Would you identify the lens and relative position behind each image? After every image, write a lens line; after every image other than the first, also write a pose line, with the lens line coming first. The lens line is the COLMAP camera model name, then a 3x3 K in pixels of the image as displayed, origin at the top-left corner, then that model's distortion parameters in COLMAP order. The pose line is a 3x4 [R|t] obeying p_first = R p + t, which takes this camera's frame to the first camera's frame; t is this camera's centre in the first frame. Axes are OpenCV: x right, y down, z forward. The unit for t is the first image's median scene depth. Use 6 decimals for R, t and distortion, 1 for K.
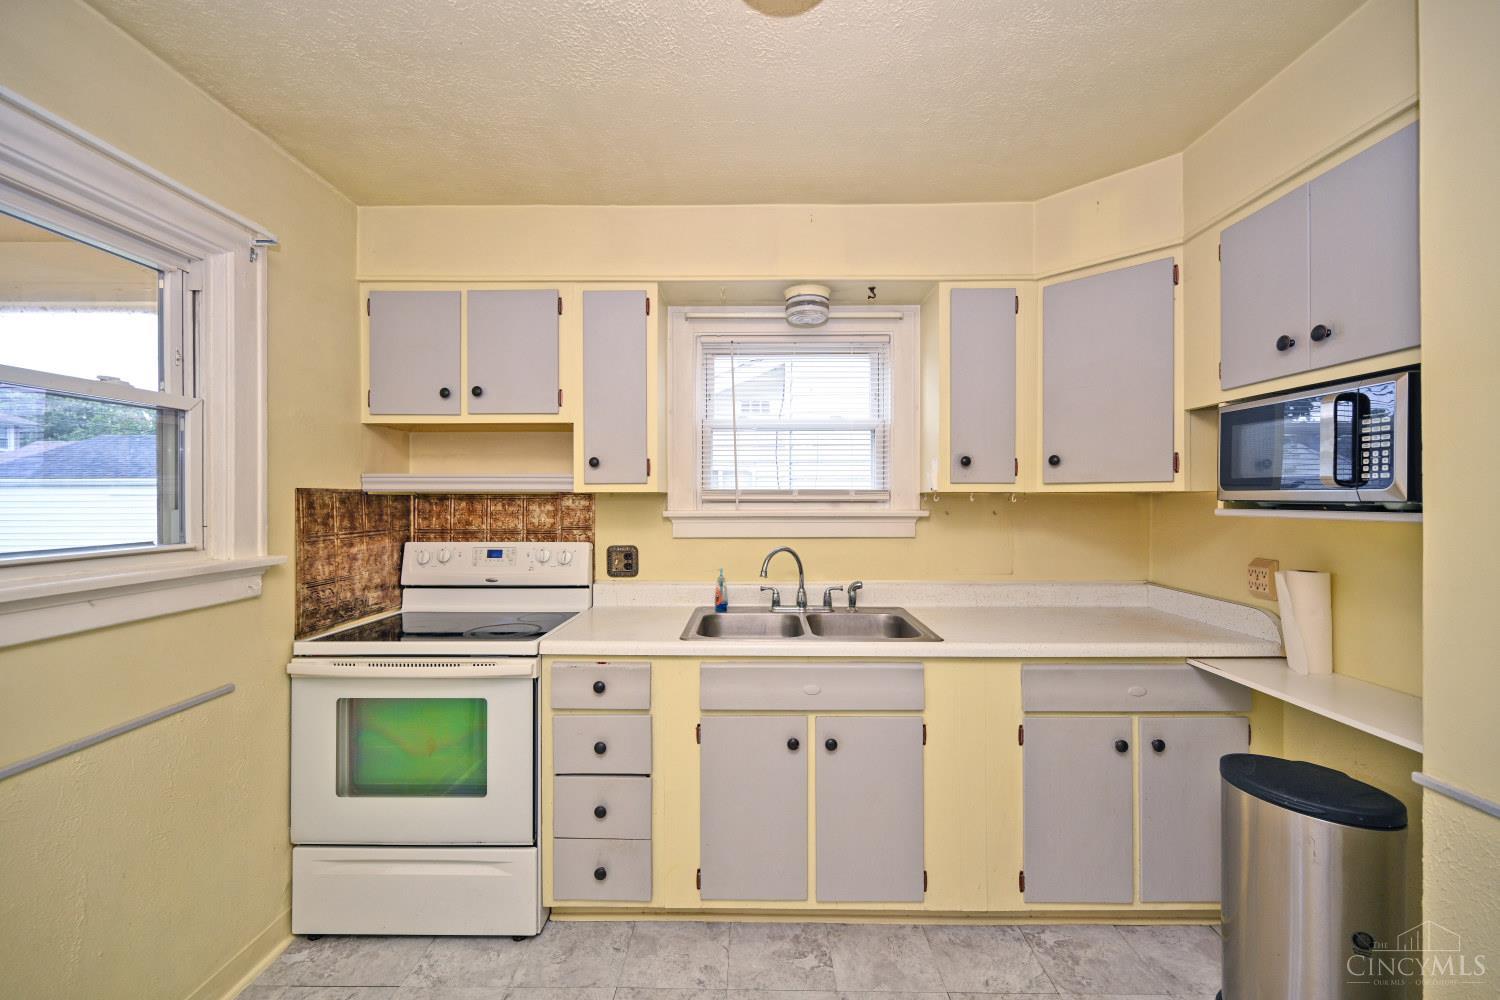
lens RADIAL K [[597.2, 0, 745.0], [0, 597.2, 495.9], [0, 0, 1]] dist [0.000408, -0.000296]
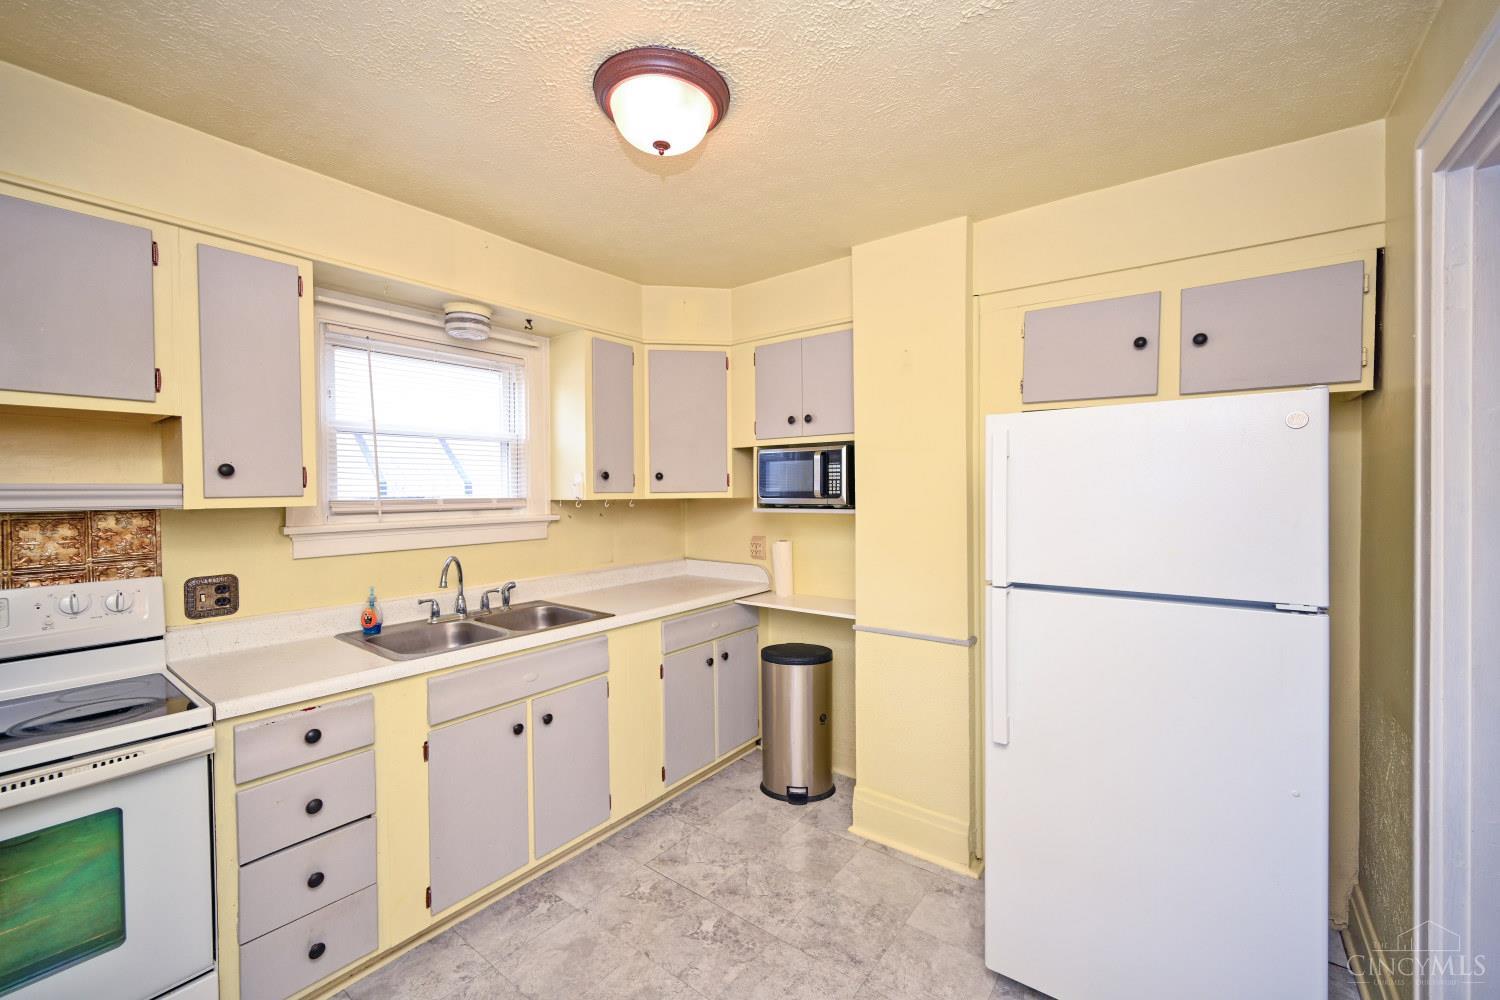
lens RADIAL K [[597.2, 0, 765.1], [0, 597.2, 496.6], [0, 0, 1]] dist [0.000408, -0.000296]
pose [[0.588260, -0.013623, 0.808557, -0.509698], [0.007621, 0.999907, 0.011302, -0.027312], [-0.808636, -0.000487, 0.588309, -0.030372]]
